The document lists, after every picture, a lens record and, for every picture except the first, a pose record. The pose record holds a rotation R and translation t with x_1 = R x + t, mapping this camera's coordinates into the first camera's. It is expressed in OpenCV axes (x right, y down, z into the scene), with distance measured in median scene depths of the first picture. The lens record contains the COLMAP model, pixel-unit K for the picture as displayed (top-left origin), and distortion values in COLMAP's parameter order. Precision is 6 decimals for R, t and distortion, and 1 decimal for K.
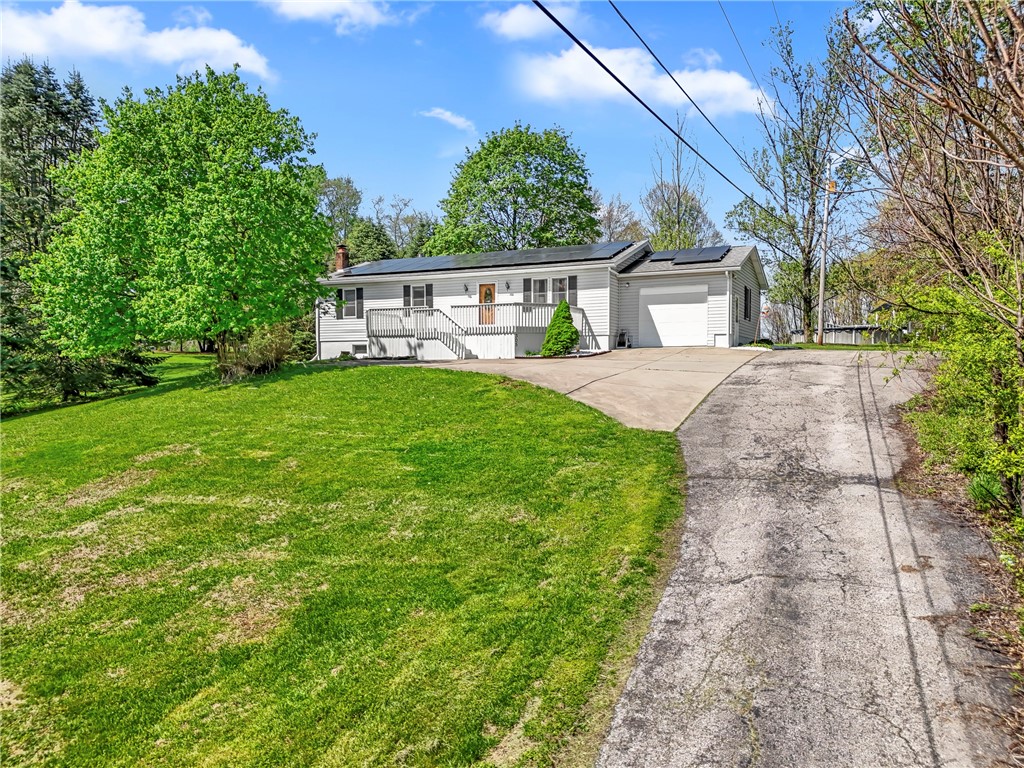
lens RADIAL K [[721.2, 0, 512.0], [0, 721.2, 384.0], [0, 0, 1]] dist [0.053509, -0.079522]
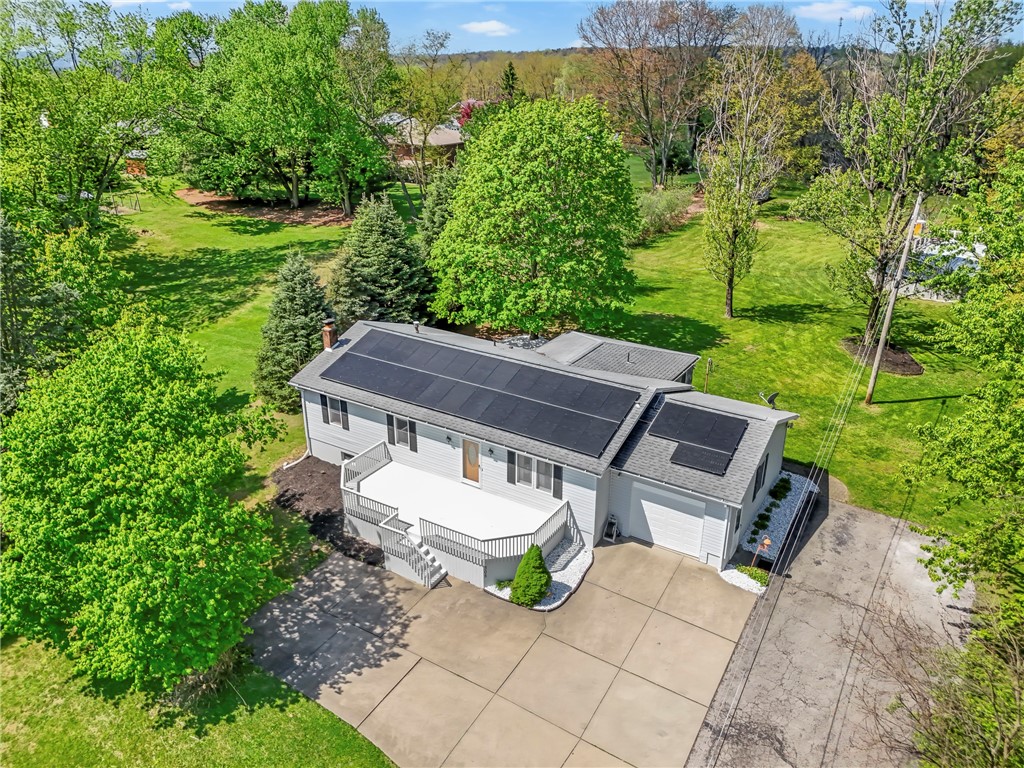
lens RADIAL K [[704.9, 0, 526.2], [0, 704.9, 384.2], [0, 0, 1]] dist [0.053010, -0.071187]
pose [[0.995733, 0.040634, -0.082849, 0.105134], [-0.006442, 0.926248, 0.376860, -0.535274], [0.092052, -0.374718, 0.922558, 0.210918]]
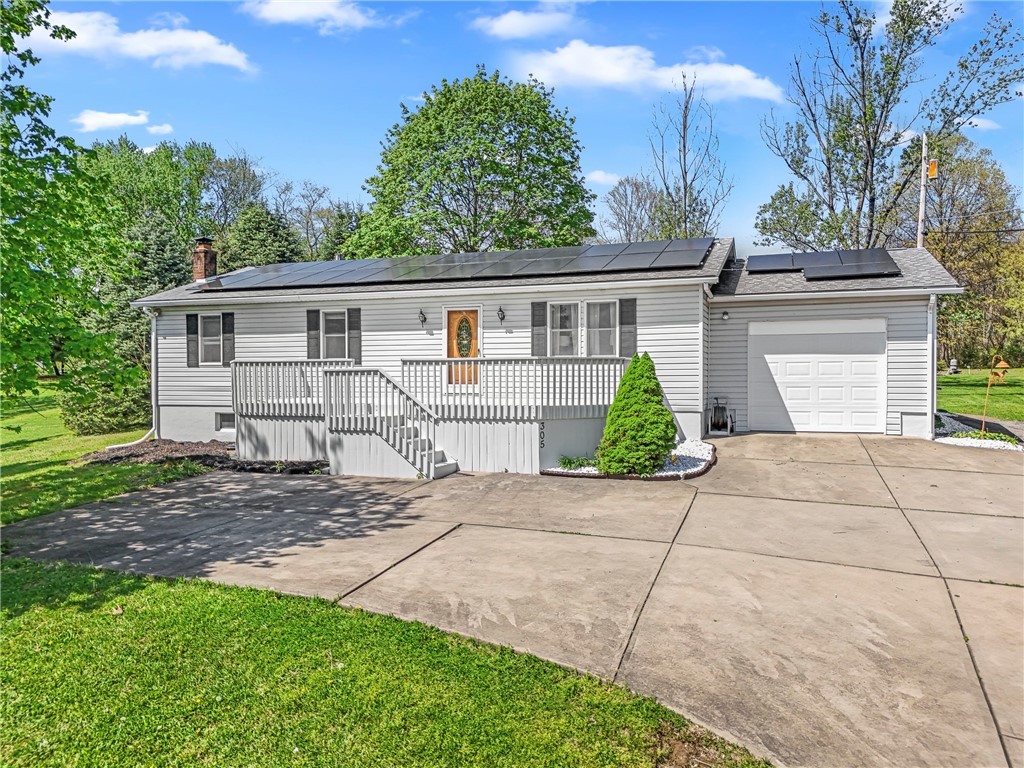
lens RADIAL K [[721.2, 0, 512.0], [0, 721.2, 384.0], [0, 0, 1]] dist [0.053509, -0.079522]
pose [[0.994239, -0.003993, 0.107111, -0.055109], [0.004819, 0.999961, -0.007449, -0.077752], [-0.107077, 0.007922, 0.994219, 0.446716]]
